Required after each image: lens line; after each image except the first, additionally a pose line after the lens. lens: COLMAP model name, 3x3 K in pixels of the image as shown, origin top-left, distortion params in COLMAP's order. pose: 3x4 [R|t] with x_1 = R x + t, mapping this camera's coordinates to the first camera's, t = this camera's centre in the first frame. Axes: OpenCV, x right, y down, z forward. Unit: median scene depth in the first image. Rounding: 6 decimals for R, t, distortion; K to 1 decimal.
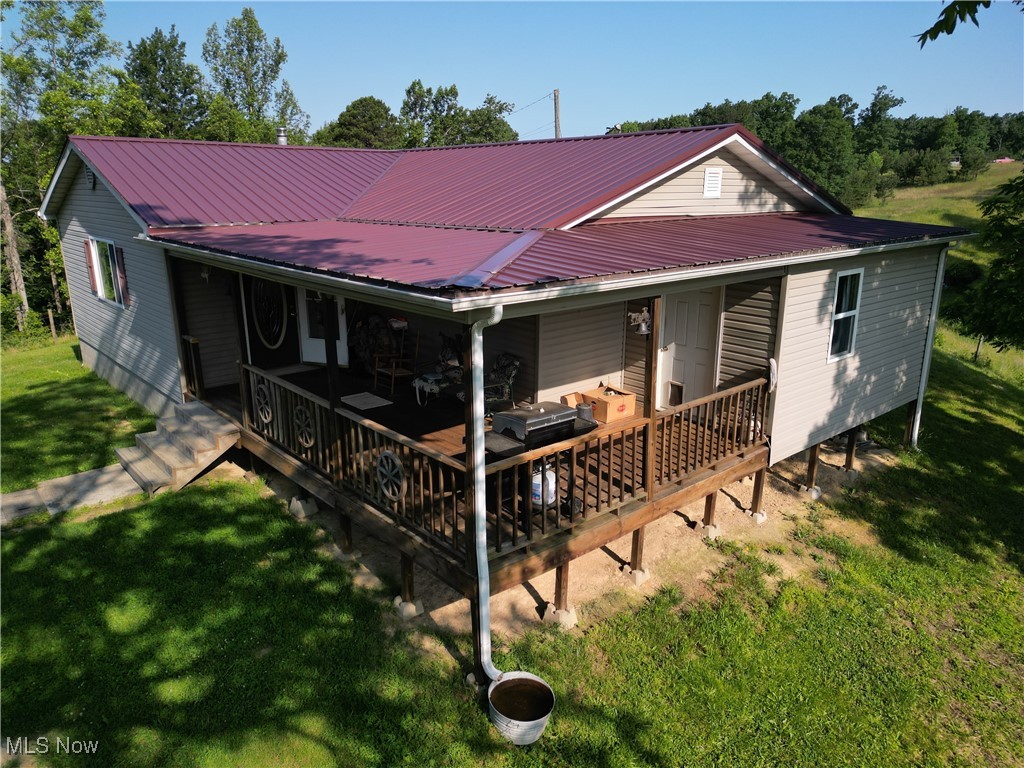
lens RADIAL K [[721.1, 0, 512.0], [0, 721.1, 384.0], [0, 0, 1]] dist [0.032966, -0.005642]
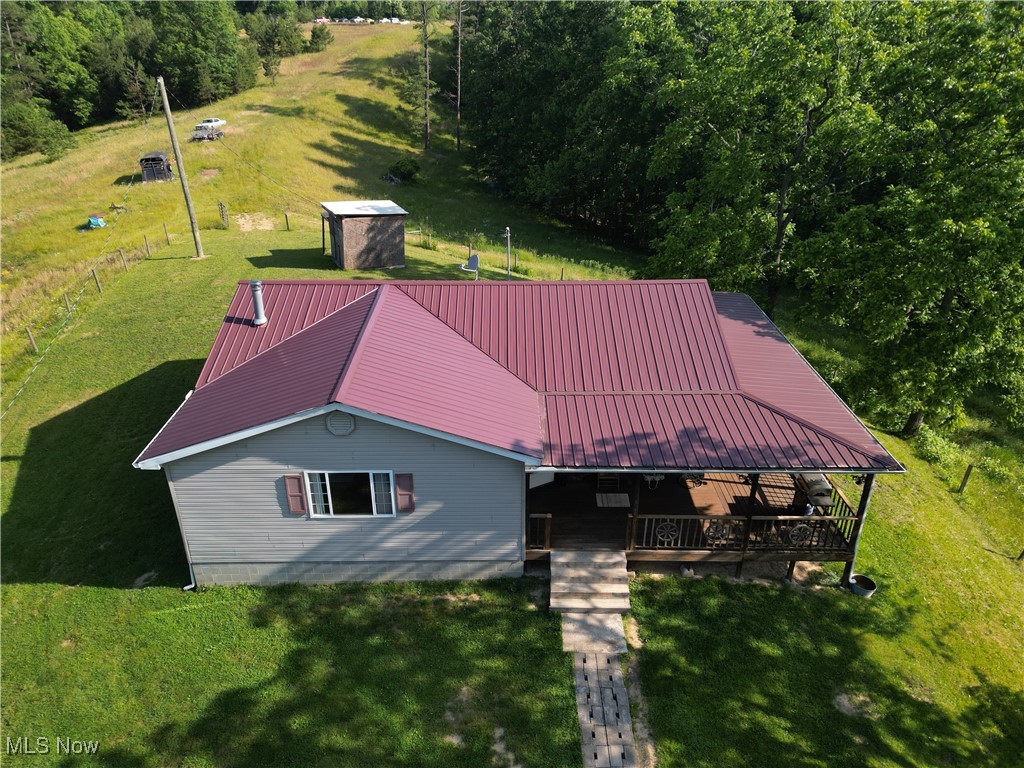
lens RADIAL K [[721.1, 0, 512.0], [0, 721.1, 384.0], [0, 0, 1]] dist [0.032966, -0.005642]
pose [[0.651854, -0.341974, 0.676860, -1.045026], [0.197009, 0.938270, 0.284317, -0.558540], [-0.732307, -0.051985, 0.678988, 0.066300]]
